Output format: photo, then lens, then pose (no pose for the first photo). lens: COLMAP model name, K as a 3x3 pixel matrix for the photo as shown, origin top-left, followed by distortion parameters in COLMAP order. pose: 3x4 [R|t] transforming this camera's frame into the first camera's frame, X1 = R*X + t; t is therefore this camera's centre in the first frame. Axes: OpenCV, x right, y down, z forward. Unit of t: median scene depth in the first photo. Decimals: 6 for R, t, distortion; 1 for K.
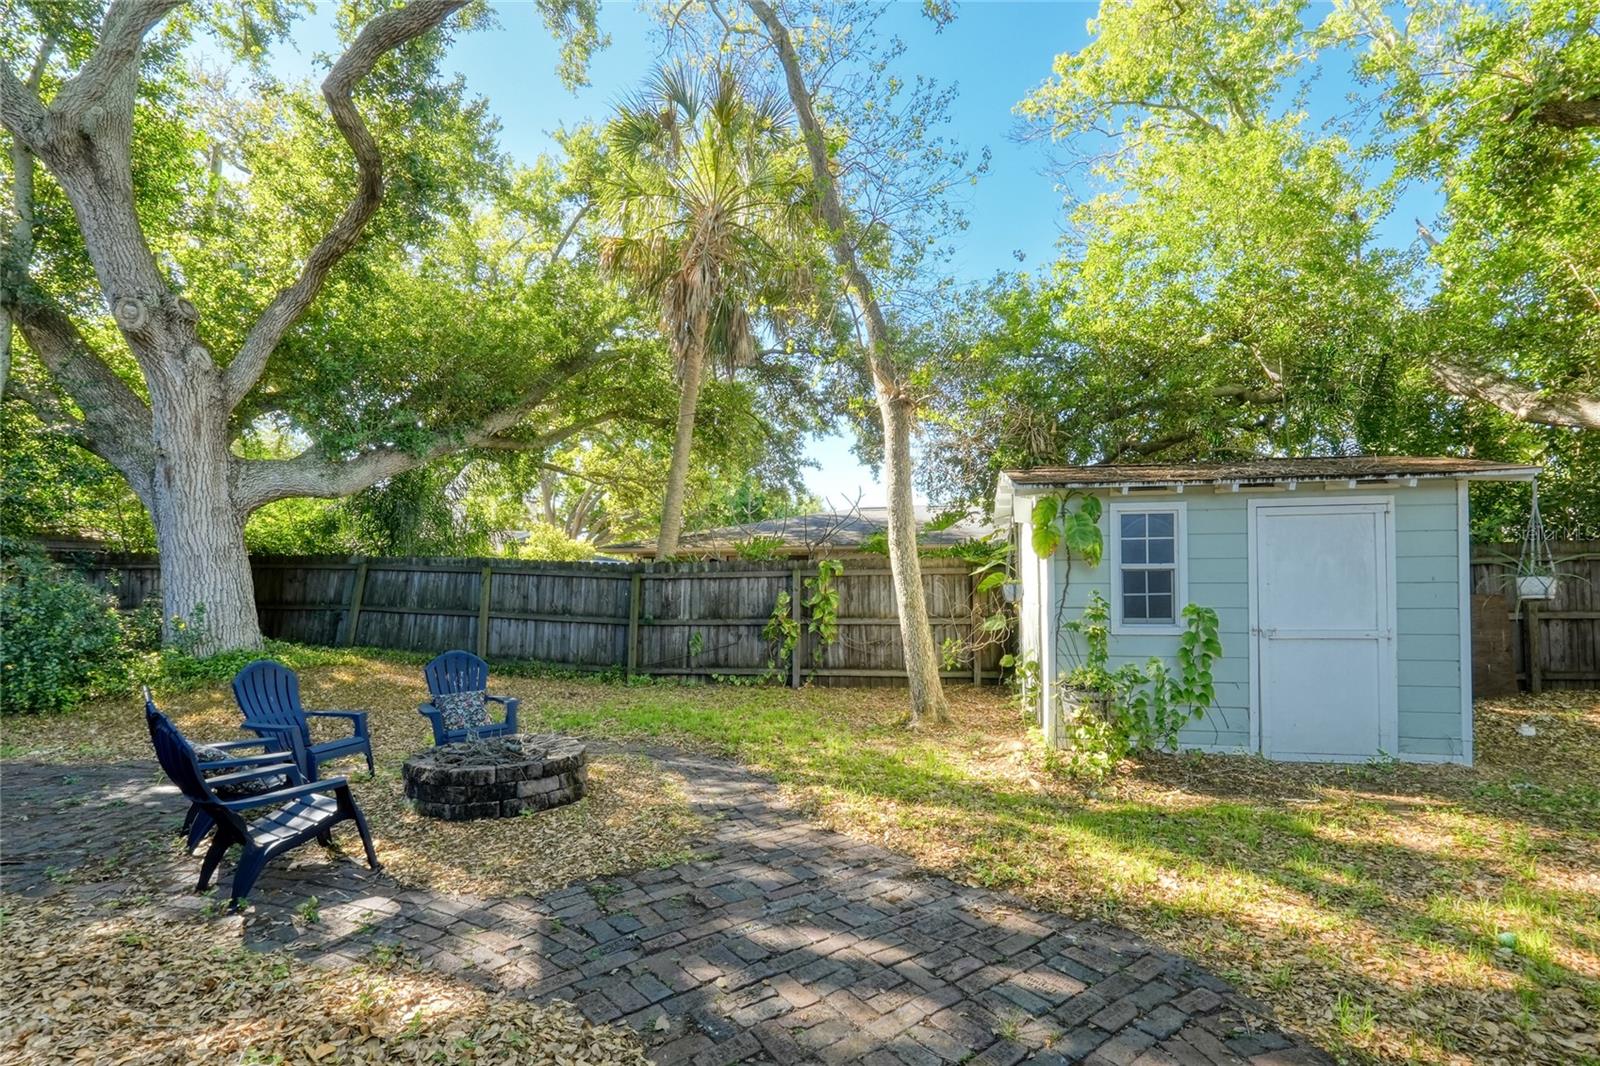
lens RADIAL K [[711.6, 0, 833.5], [0, 711.6, 558.4], [0, 0, 1]] dist [-0.004672, 0.000102]
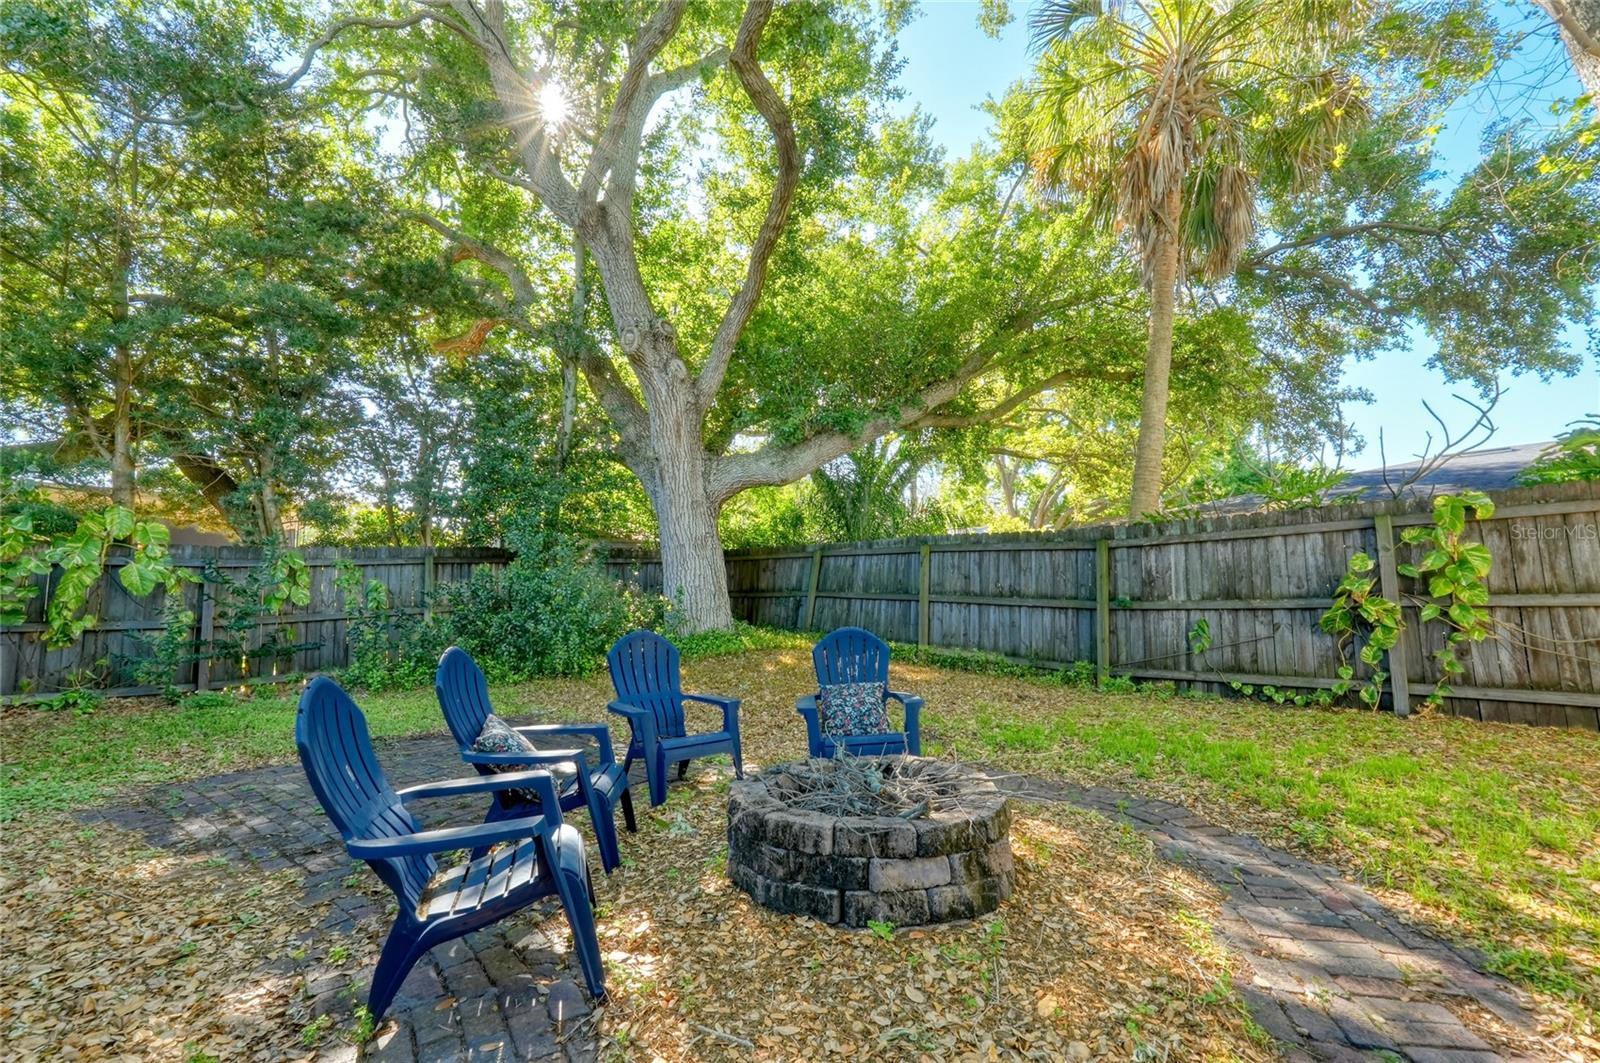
lens RADIAL K [[680.4, 0, 790.6], [0, 680.4, 550.4], [0, 0, 1]] dist [-0.023978, 0.008575]
pose [[0.757506, -0.059231, -0.650136, -0.065721], [0.045292, 0.998244, -0.038174, 0.045142], [0.651255, -0.000529, 0.758859, 0.256385]]
